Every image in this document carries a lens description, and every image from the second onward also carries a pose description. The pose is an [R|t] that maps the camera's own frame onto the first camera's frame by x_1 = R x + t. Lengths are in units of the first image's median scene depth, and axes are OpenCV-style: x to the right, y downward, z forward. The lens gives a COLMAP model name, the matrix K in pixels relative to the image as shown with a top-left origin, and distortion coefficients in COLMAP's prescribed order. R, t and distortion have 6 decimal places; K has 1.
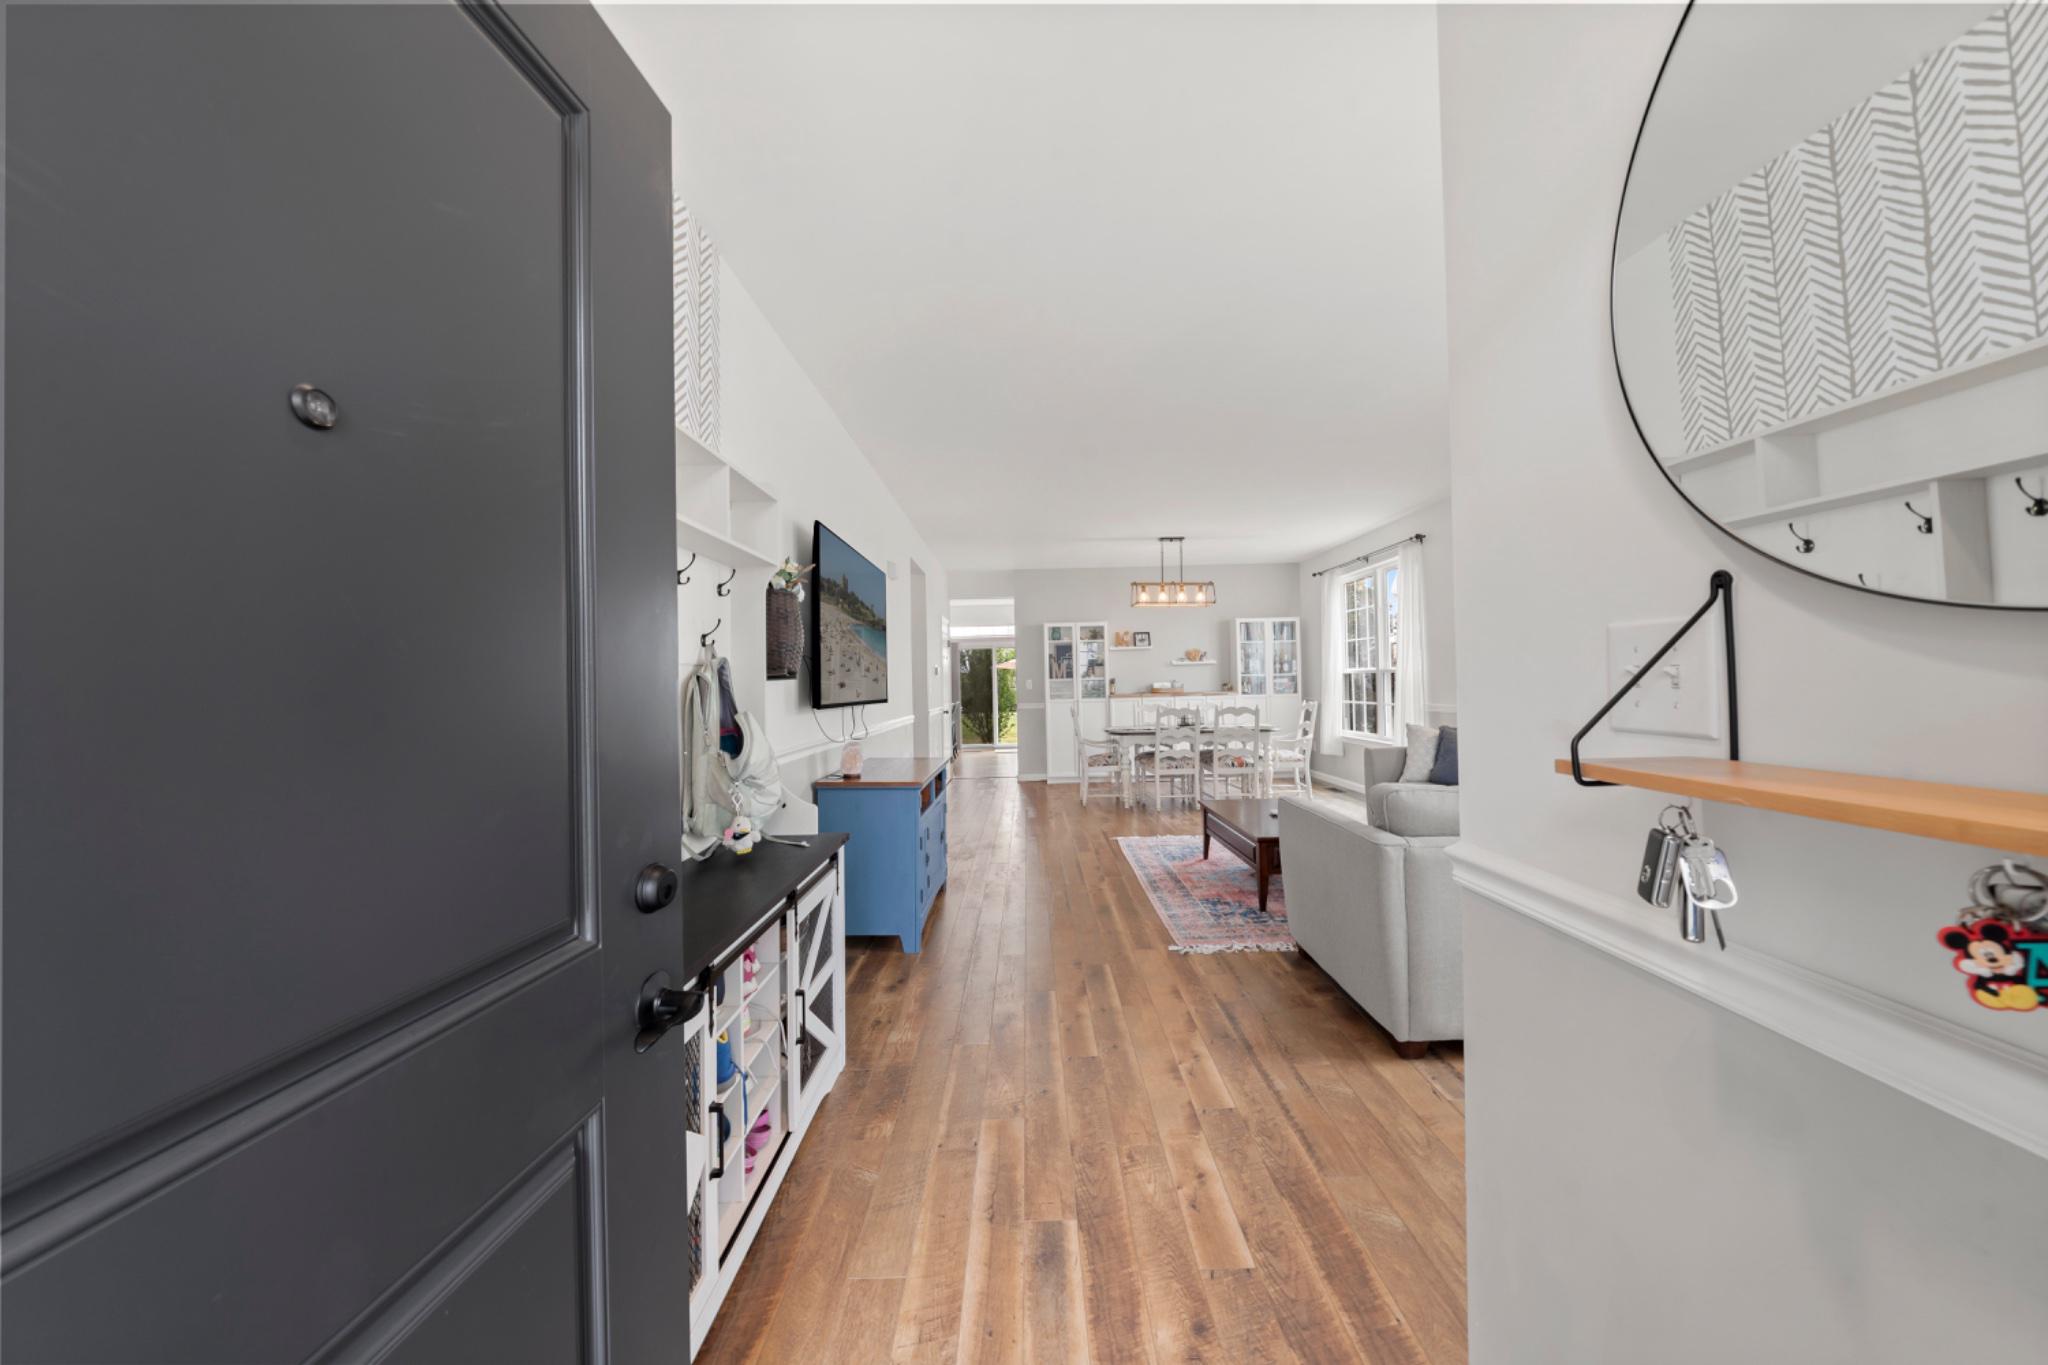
lens RADIAL K [[691.9, 0, 1024.0], [0, 691.9, 682.5], [0, 0, 1]] dist [0.000471, 0.000007]
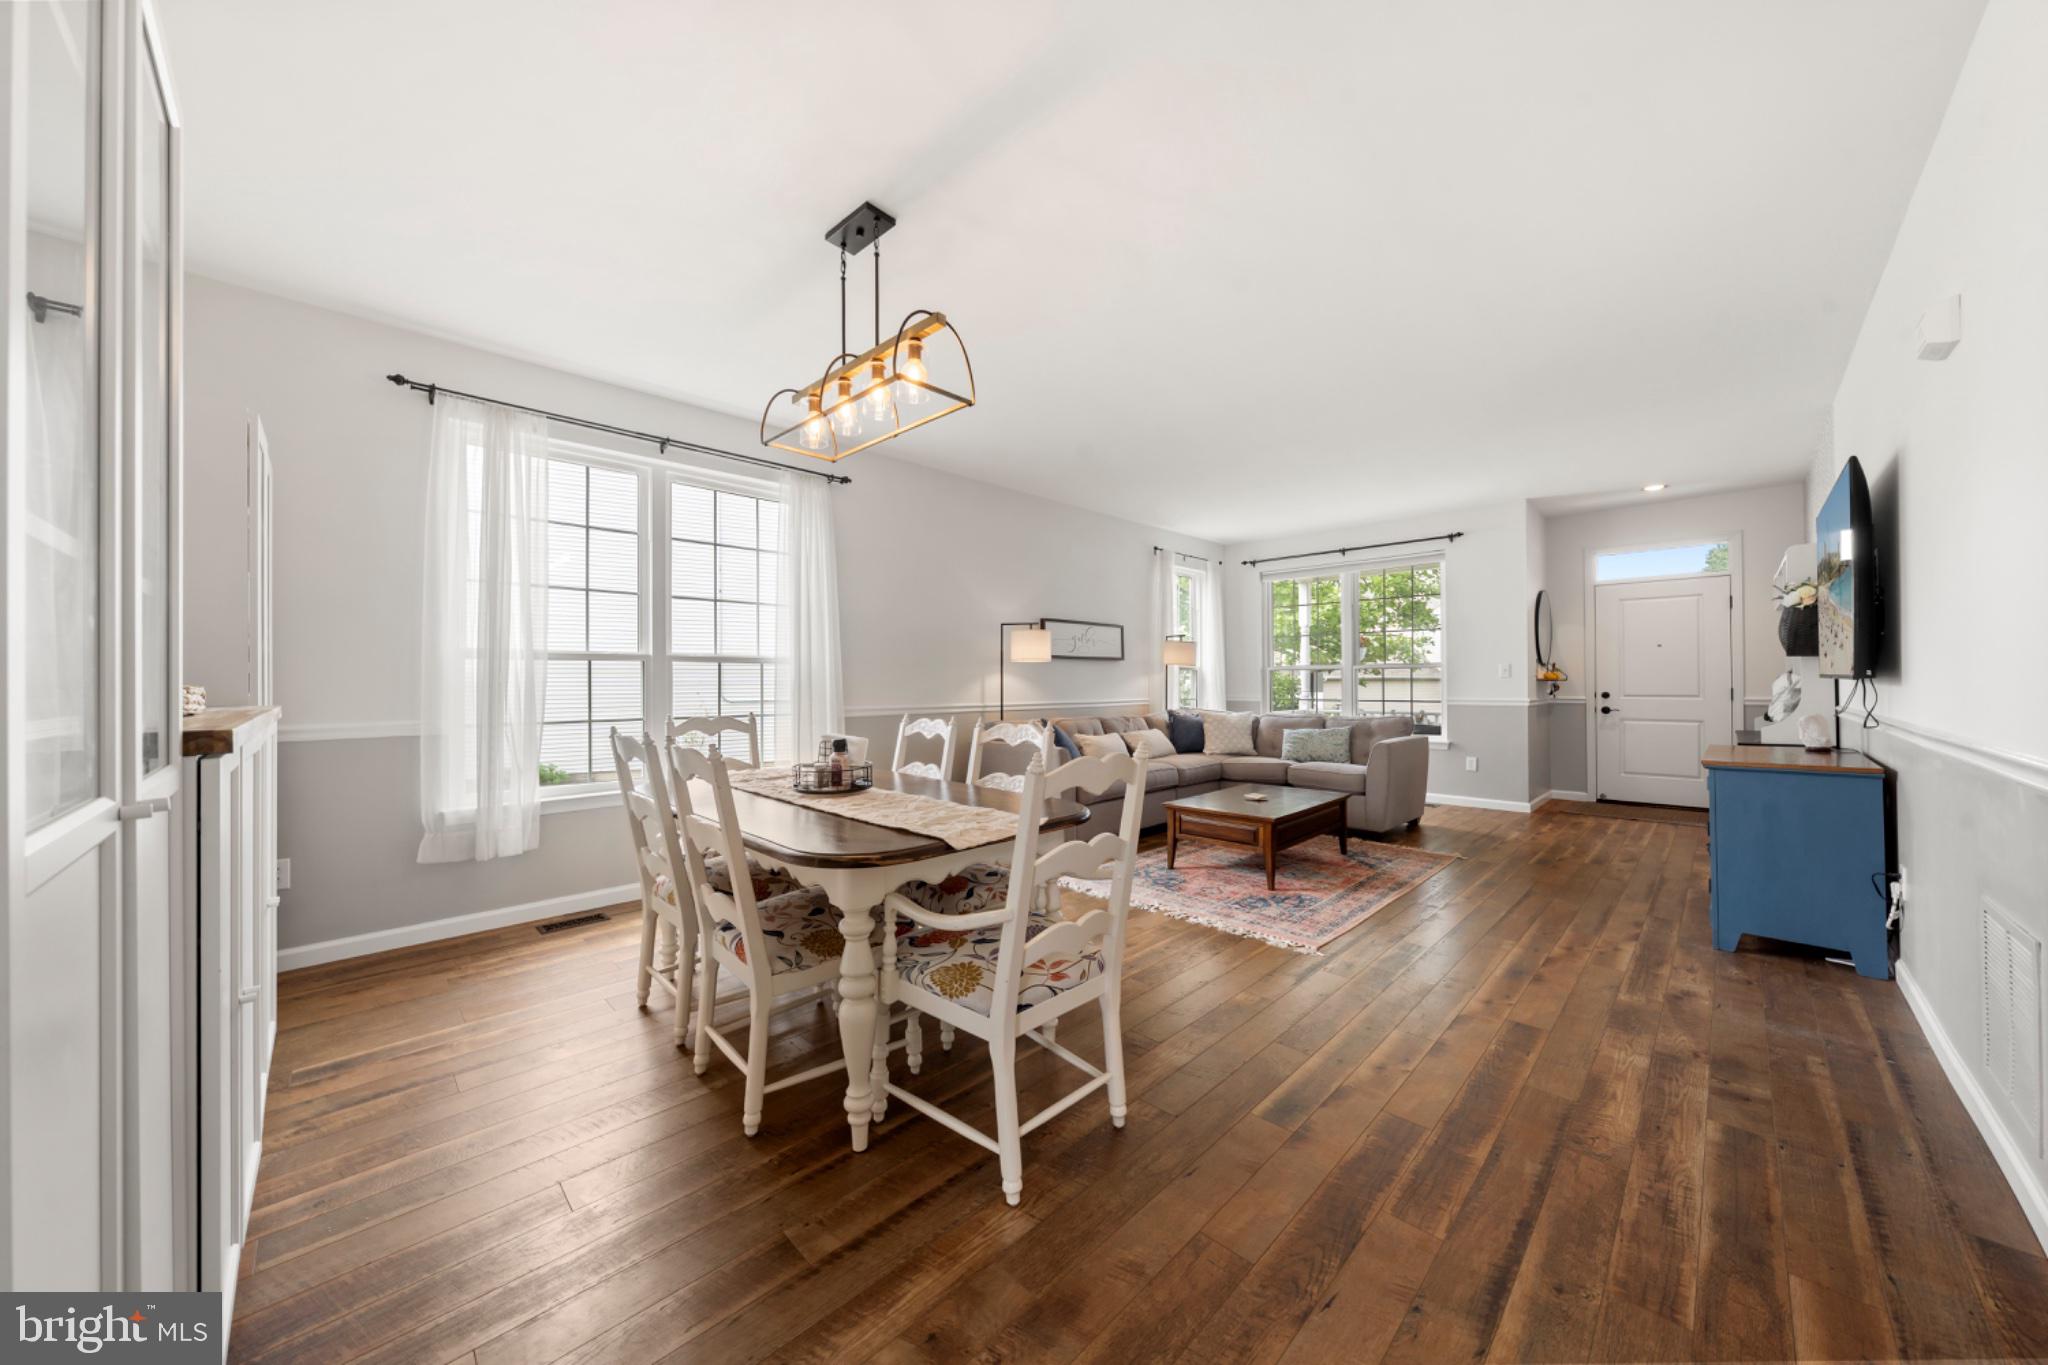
lens RADIAL K [[704.1, 0, 1024.0], [0, 704.1, 682.5], [0, 0, 1]] dist [-0.004578, -0.000079]
pose [[-0.706956, 0.024095, 0.706847, -0.079751], [0.019389, 0.999704, -0.014686, 0.017089], [-0.706992, 0.003322, -0.707214, 1.256770]]
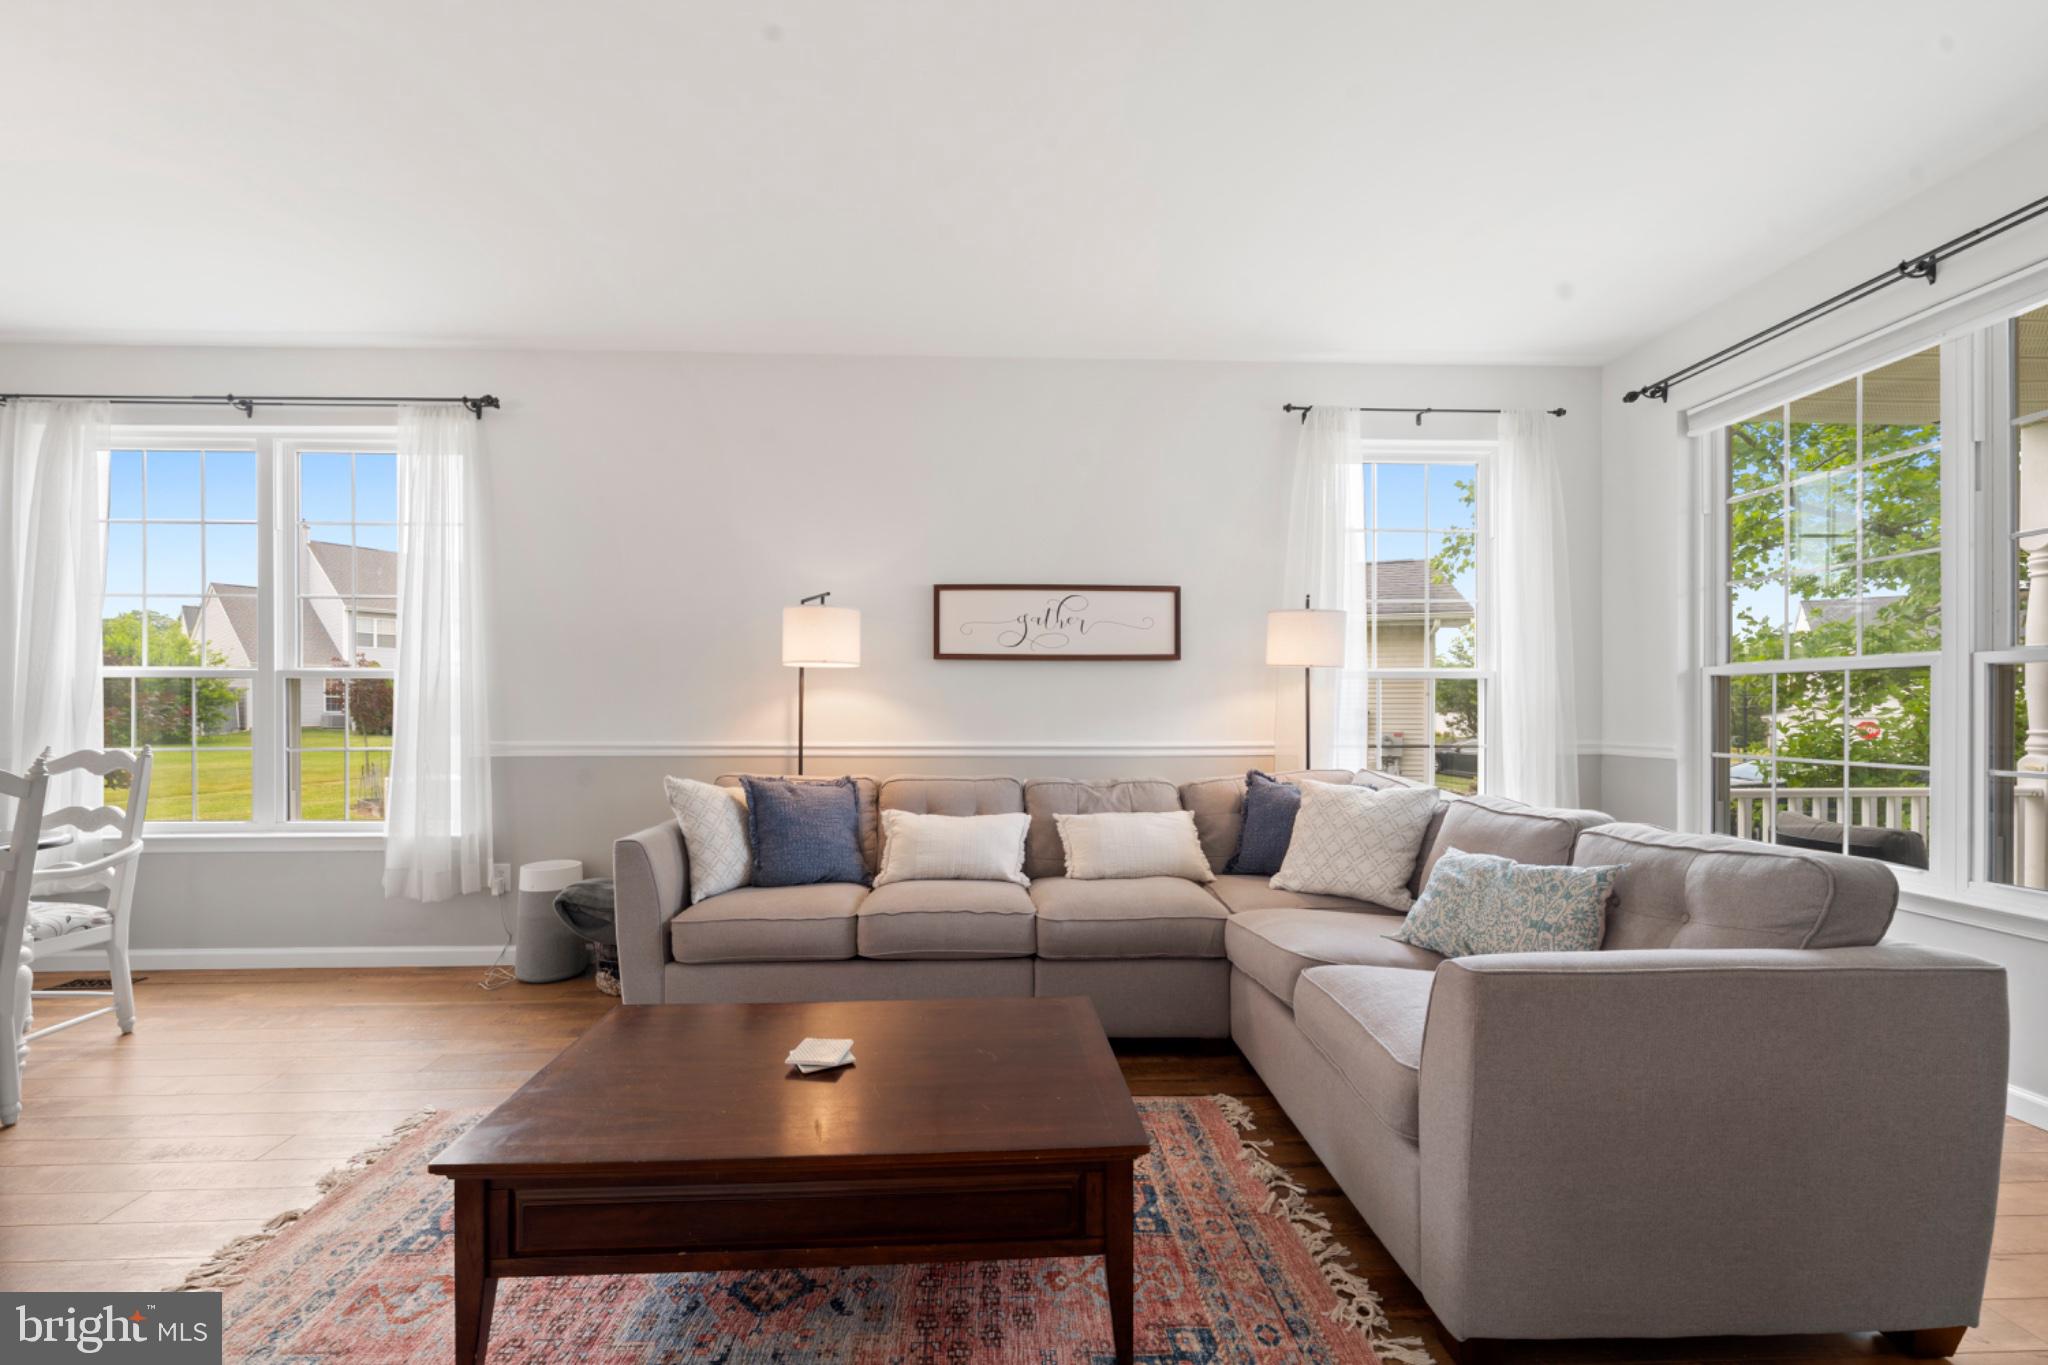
lens RADIAL K [[825.0, 0, 1014.7], [0, 825.0, 710.8], [0, 0, 1]] dist [-0.001630, -0.000067]
pose [[-0.038633, 0.019439, 0.999064, -0.023069], [0.000927, 0.999811, -0.019417, 0.018165], [-0.999253, 0.000176, -0.038644, 0.584865]]
